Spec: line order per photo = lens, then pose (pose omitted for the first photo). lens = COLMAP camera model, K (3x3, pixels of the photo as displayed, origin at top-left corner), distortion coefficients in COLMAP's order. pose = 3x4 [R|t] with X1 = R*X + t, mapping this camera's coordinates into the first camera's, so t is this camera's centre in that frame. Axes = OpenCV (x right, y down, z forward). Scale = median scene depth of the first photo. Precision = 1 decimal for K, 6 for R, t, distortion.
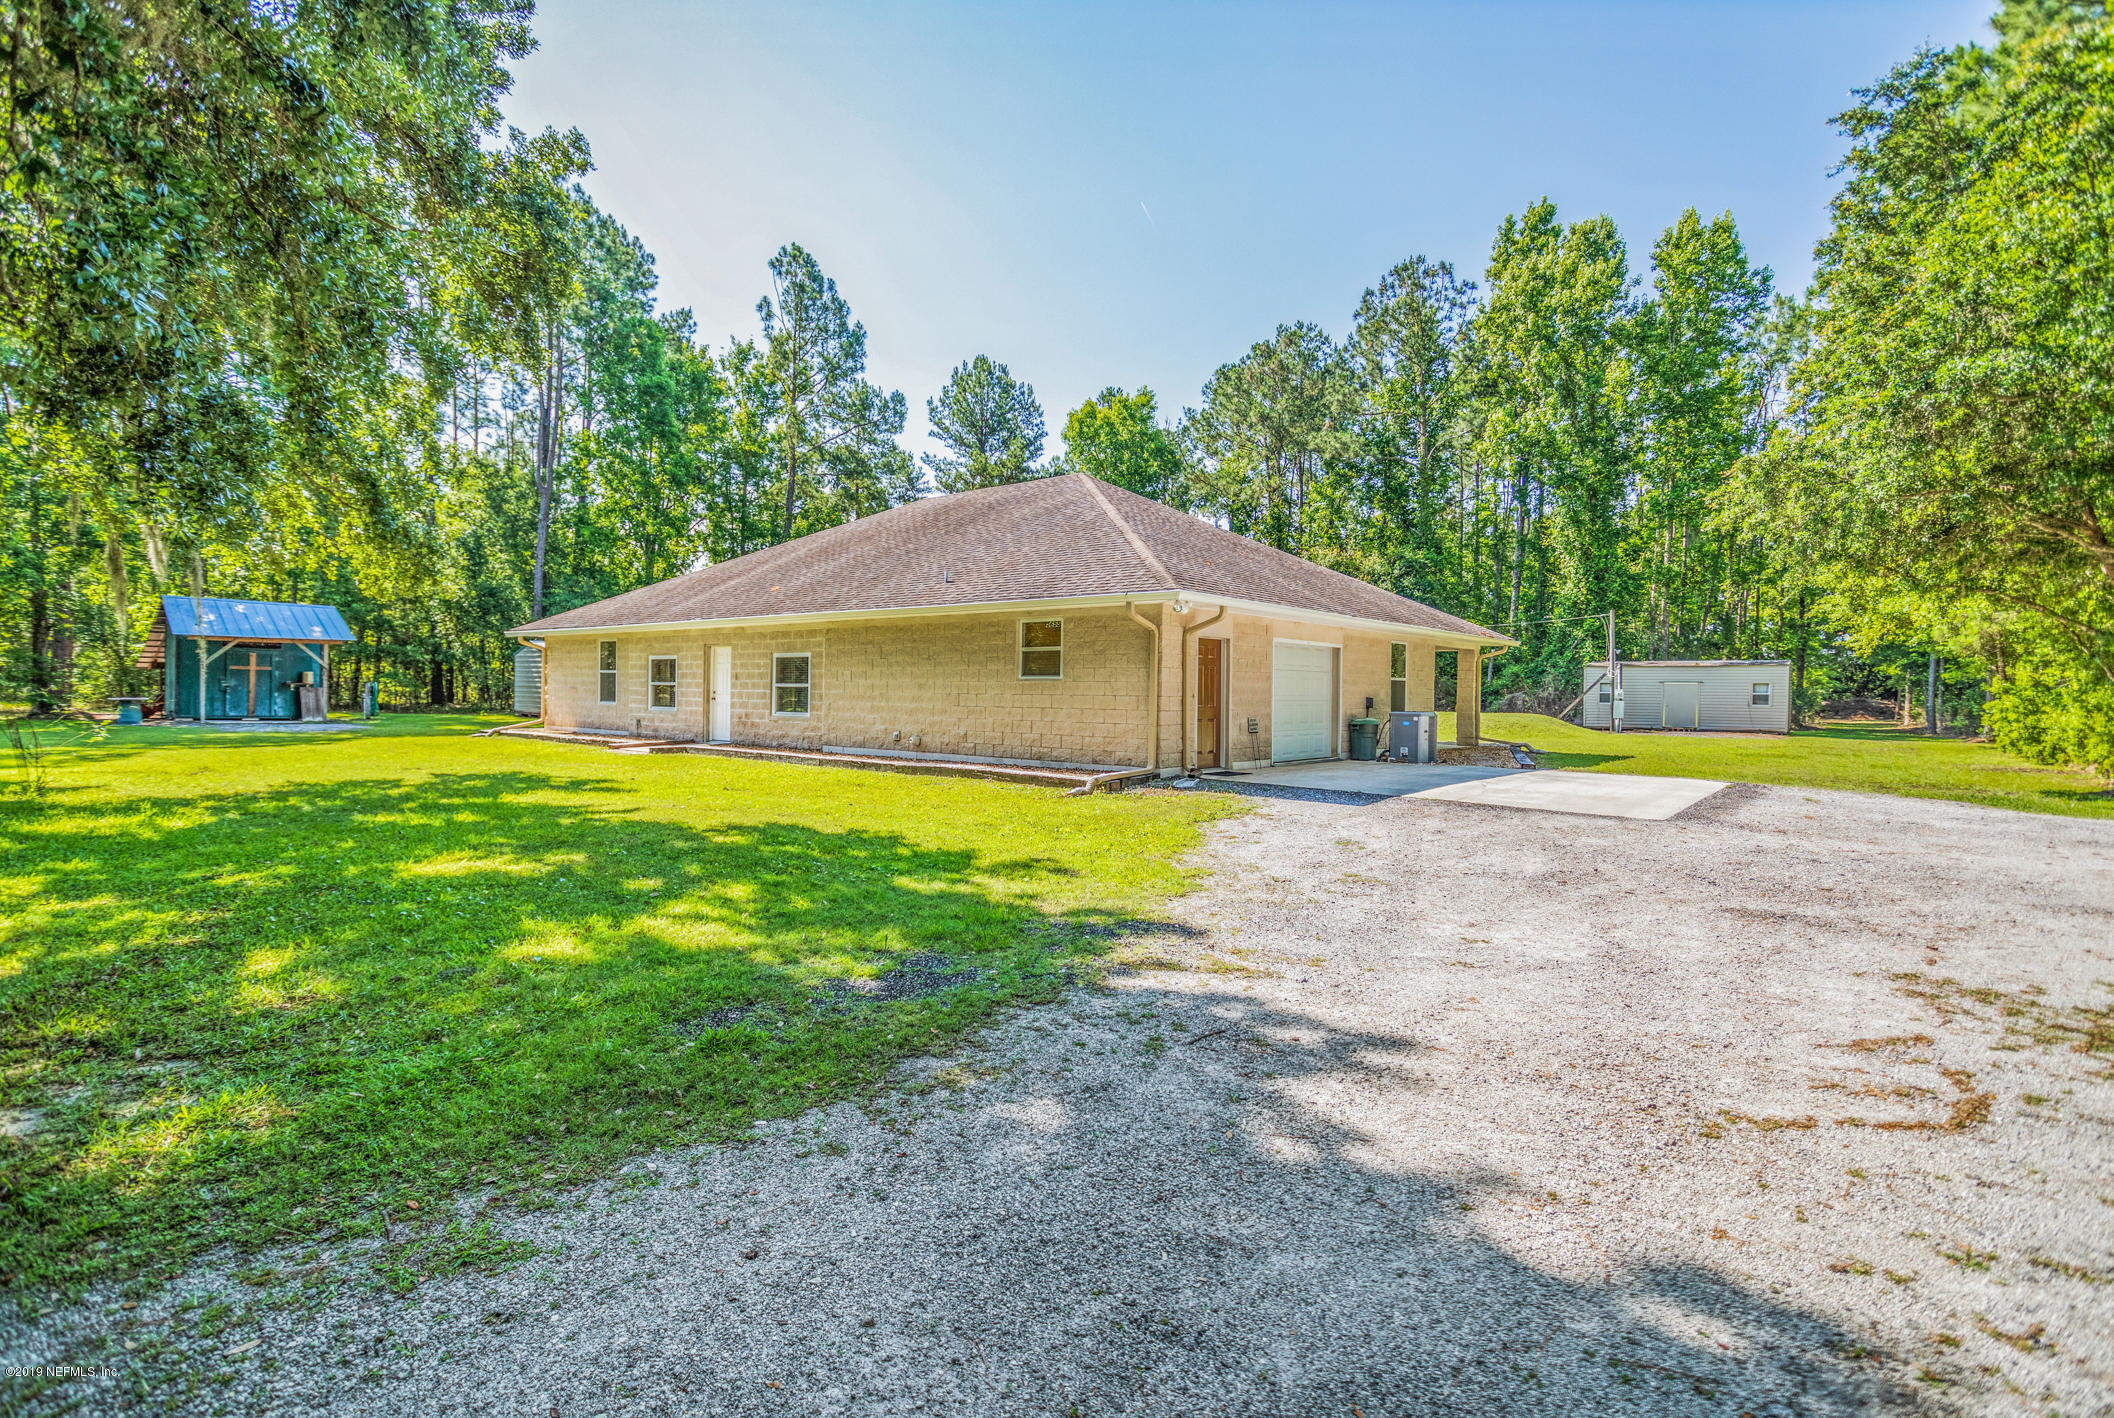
lens RADIAL K [[1044.6, 0, 1057.0], [0, 1044.6, 709.0], [0, 0, 1]] dist [0.004931, 0.000225]
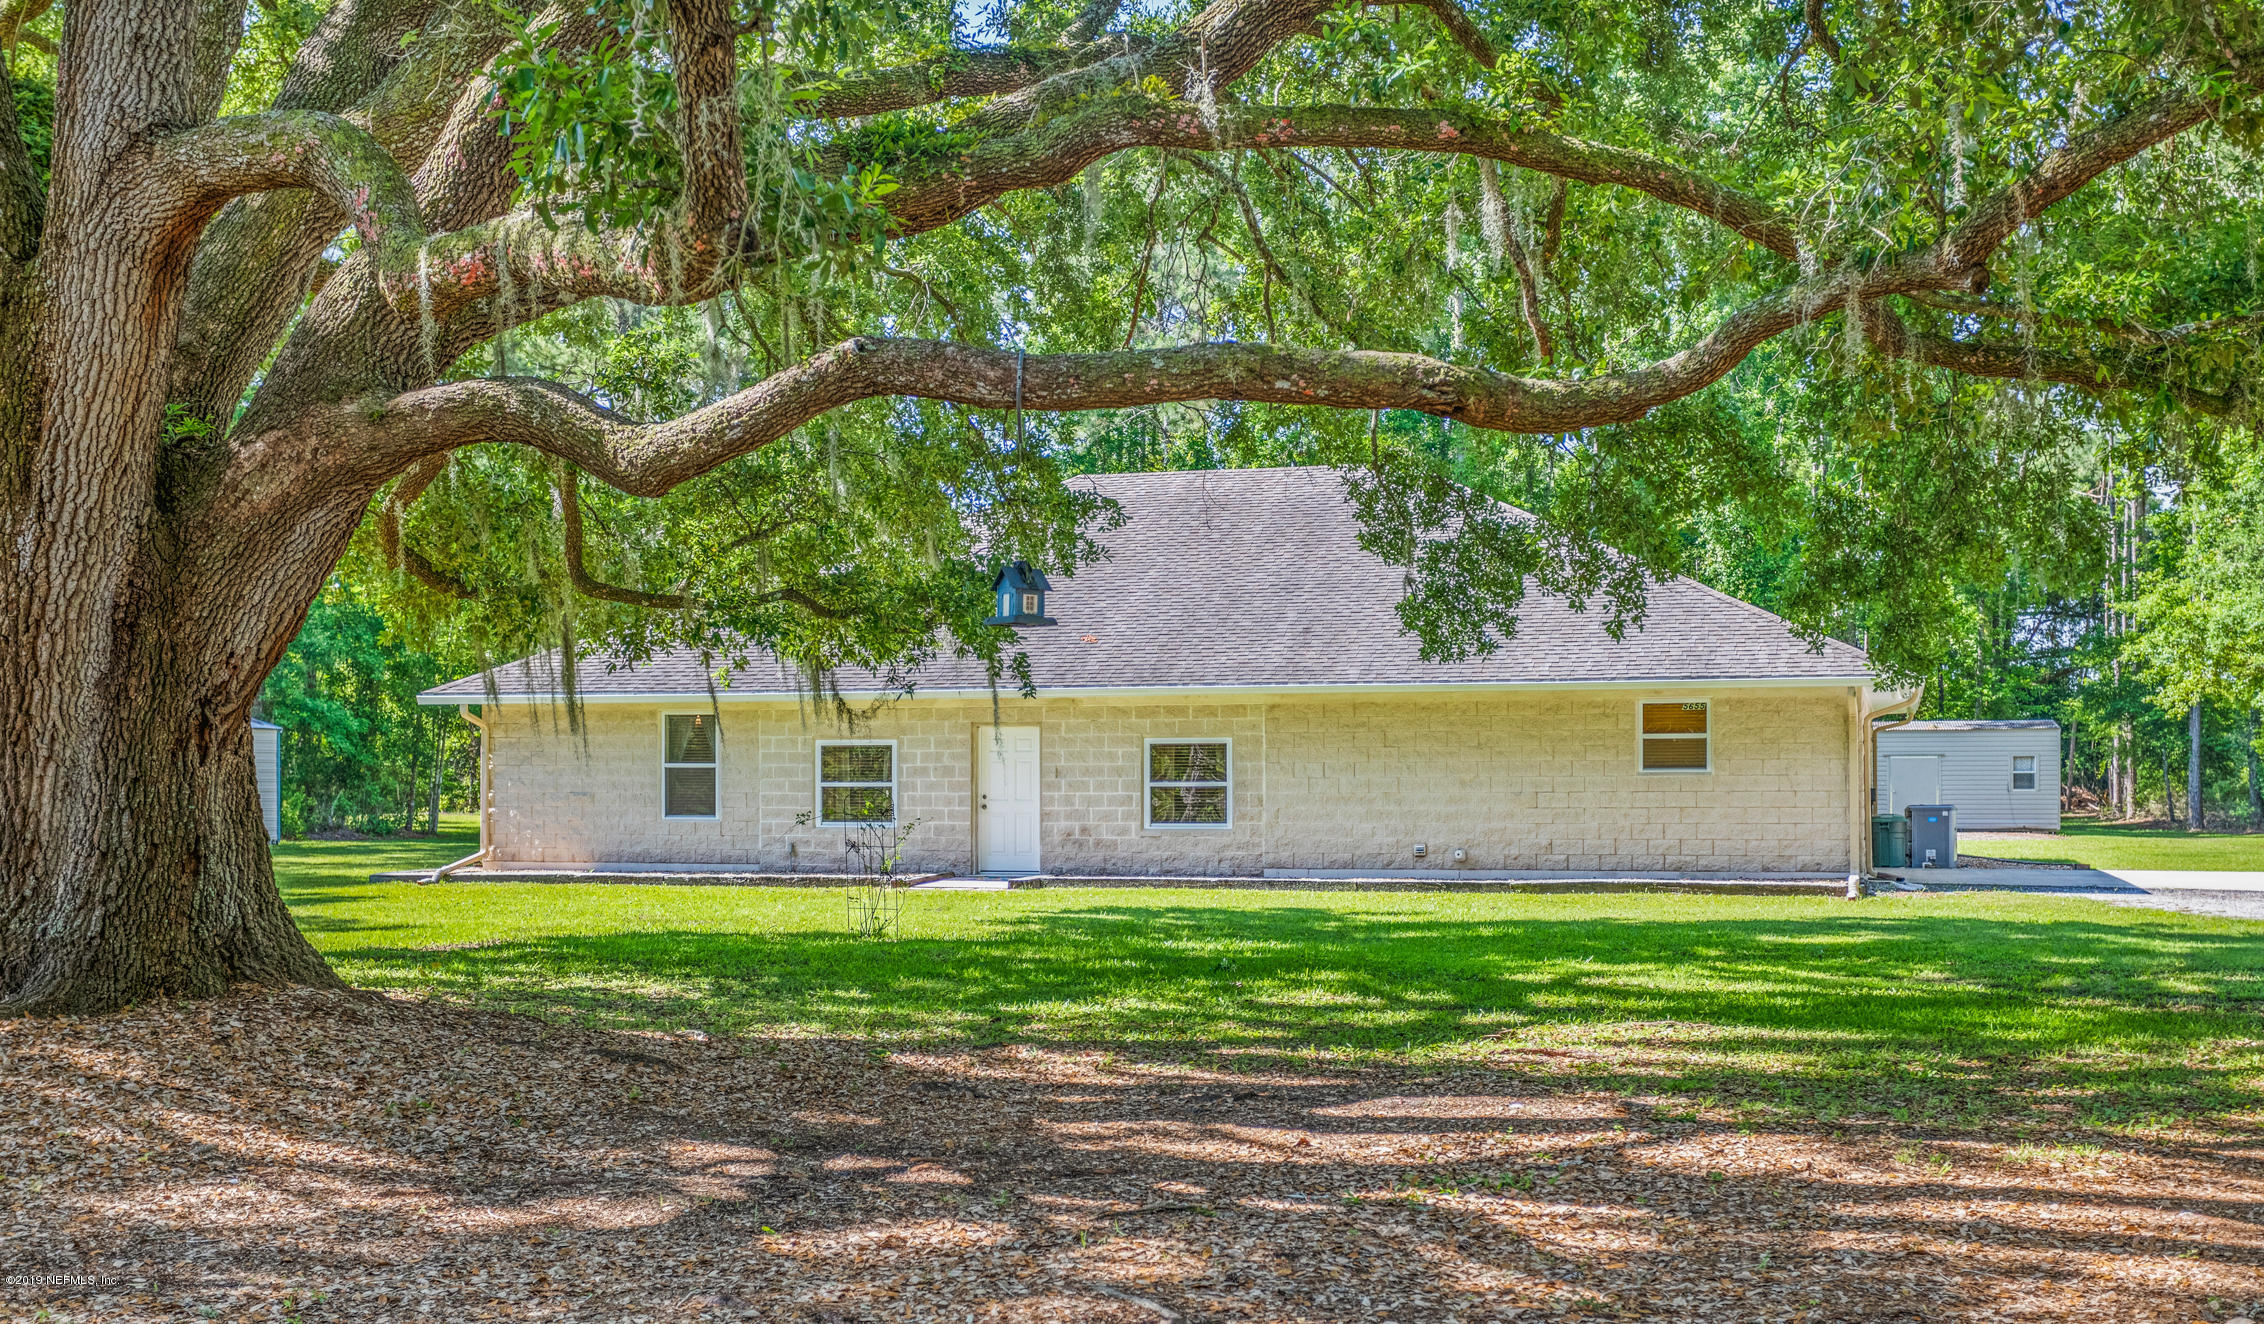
lens RADIAL K [[2668.0, 0, 1132.0], [0, 2668.0, 662.0], [0, 0, 1]] dist [-0.009979, -0.006097]
pose [[0.917062, 0.002368, 0.398737, -0.805153], [0.021126, 0.998289, -0.054517, -0.006732], [-0.398184, 0.058419, 0.915443, -0.488100]]
